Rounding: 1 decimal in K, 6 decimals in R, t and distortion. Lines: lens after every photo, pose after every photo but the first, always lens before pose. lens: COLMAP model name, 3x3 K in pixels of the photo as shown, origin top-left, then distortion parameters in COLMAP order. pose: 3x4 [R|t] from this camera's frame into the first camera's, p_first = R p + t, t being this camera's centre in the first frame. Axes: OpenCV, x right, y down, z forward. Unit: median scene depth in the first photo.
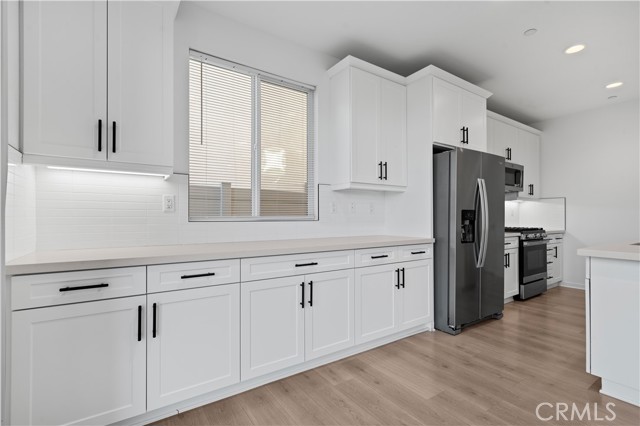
lens RADIAL K [[303.2, 0, 323.7], [0, 303.2, 215.3], [0, 0, 1]] dist [0.006355, 0.001010]
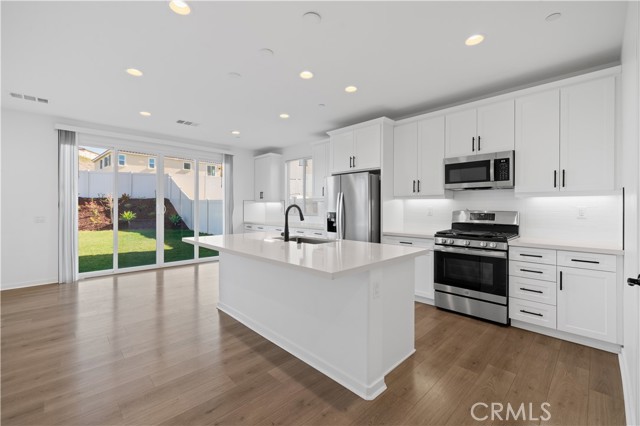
lens RADIAL K [[274.1, 0, 317.7], [0, 274.1, 207.4], [0, 0, 1]] dist [-0.000983, -0.000166]
pose [[0.162183, -0.003355, -0.986755, 1.934158], [0.002362, 0.999993, -0.003011, -0.039187], [0.986758, -0.001842, 0.162190, 0.672025]]
